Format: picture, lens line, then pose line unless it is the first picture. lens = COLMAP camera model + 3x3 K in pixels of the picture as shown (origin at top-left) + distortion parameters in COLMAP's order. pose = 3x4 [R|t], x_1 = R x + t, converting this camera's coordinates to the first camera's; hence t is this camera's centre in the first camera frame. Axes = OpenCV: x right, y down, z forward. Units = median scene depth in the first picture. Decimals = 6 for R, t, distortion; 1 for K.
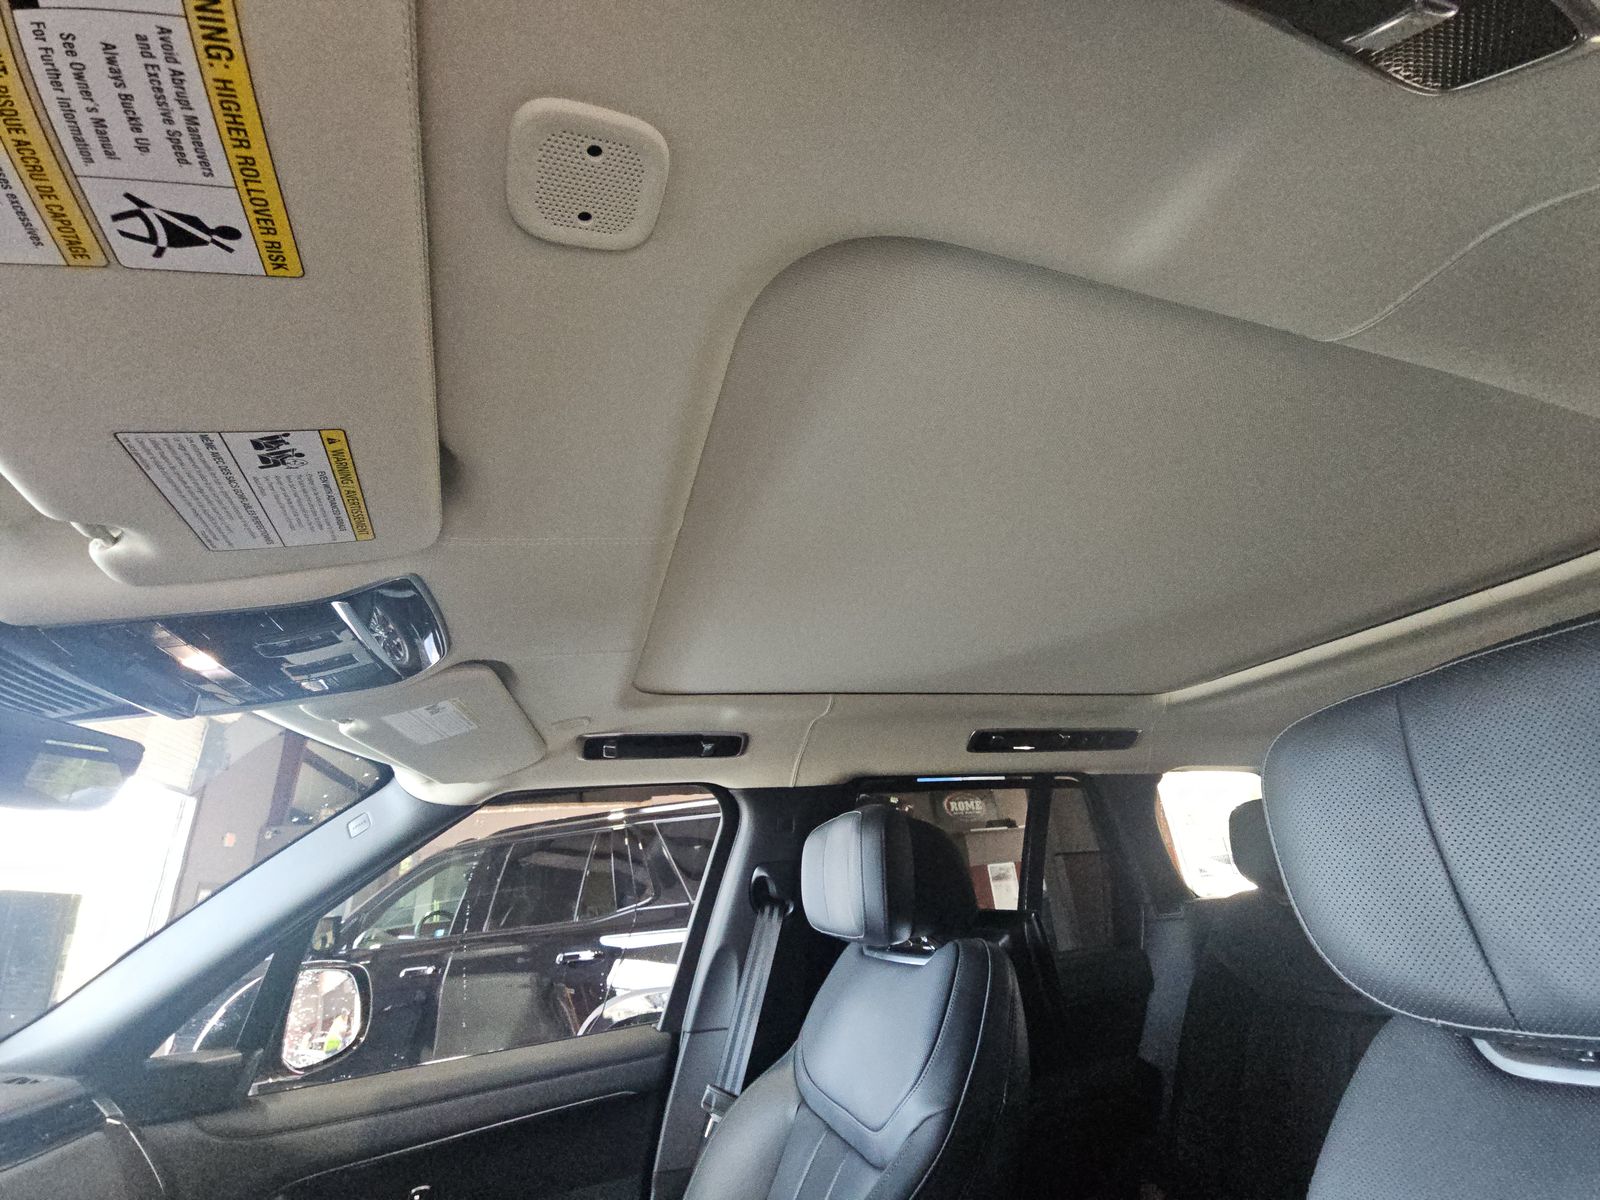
lens RADIAL K [[643.0, 0, 804.5], [0, 643.0, 600.5], [0, 0, 1]] dist [0.016633, -0.018150]
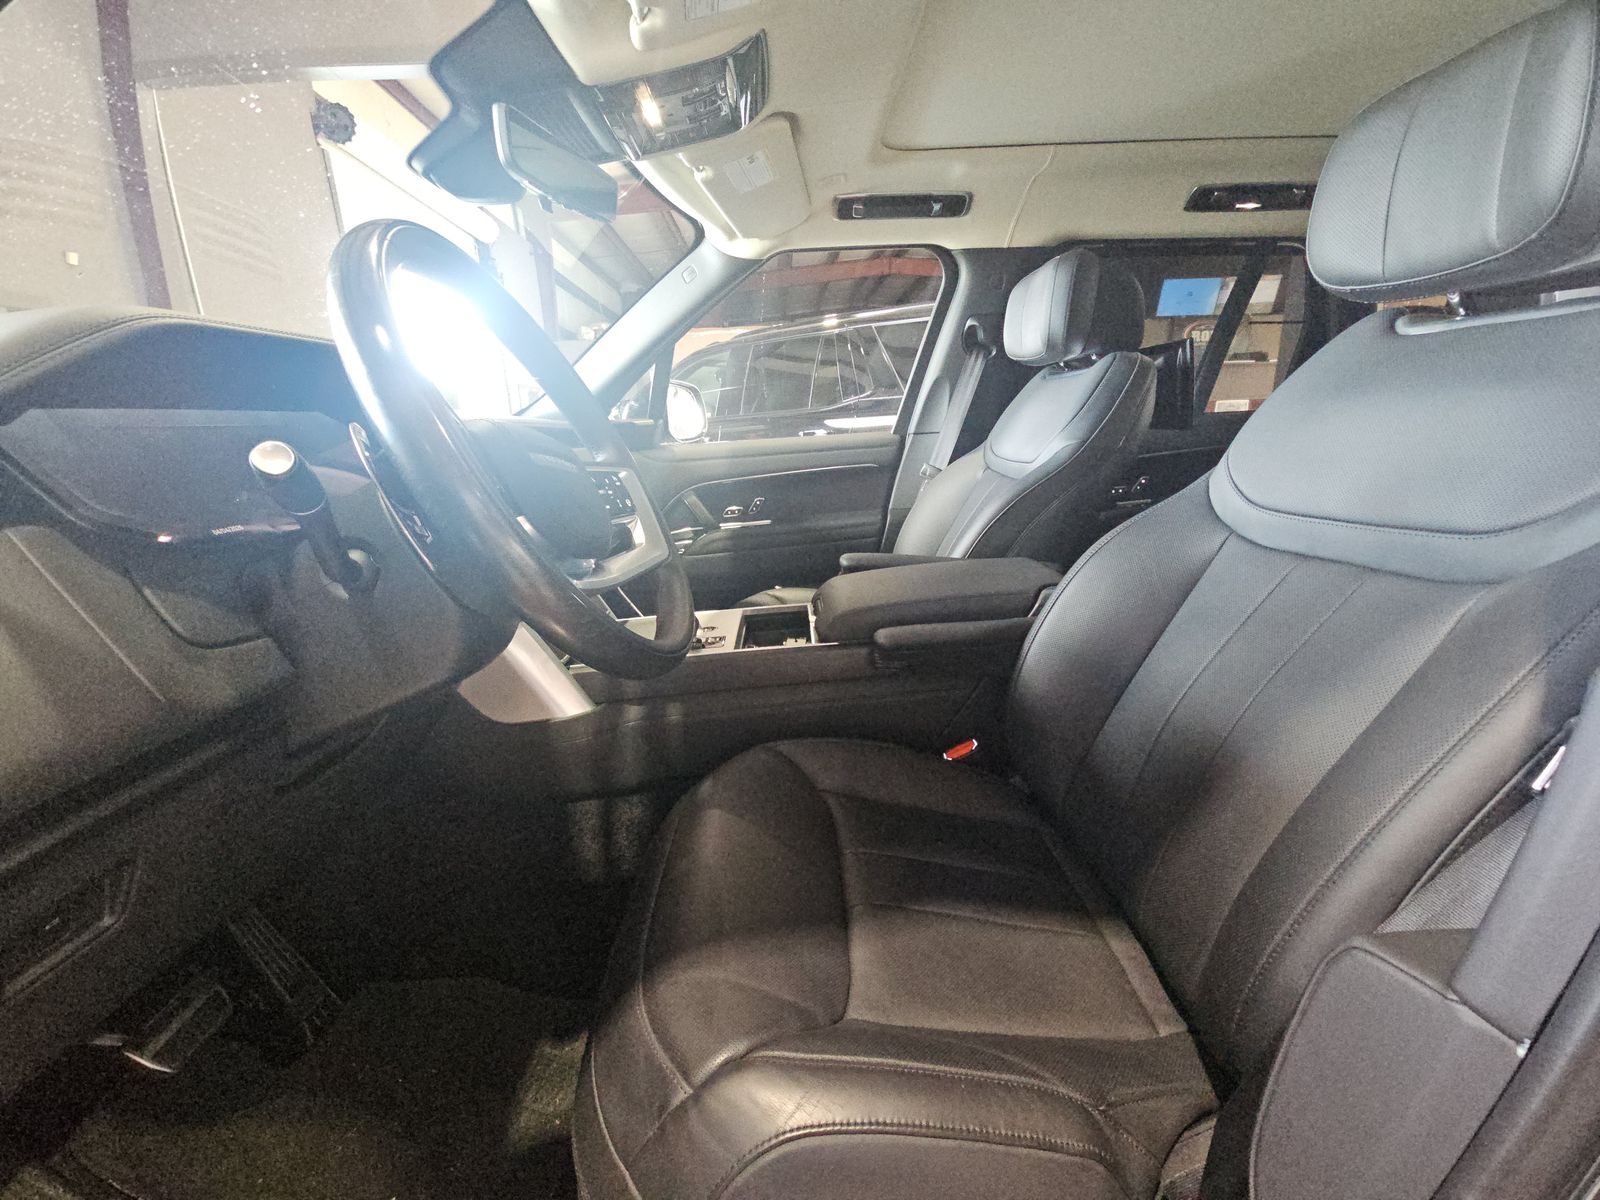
lens RADIAL K [[643.0, 0, 804.5], [0, 643.0, 600.5], [0, 0, 1]] dist [0.016633, -0.018150]
pose [[0.954570, 0.129040, -0.268596, 0.030067], [0.072569, 0.773566, 0.629547, 0.021305], [0.289014, -0.620439, 0.729059, -0.382964]]
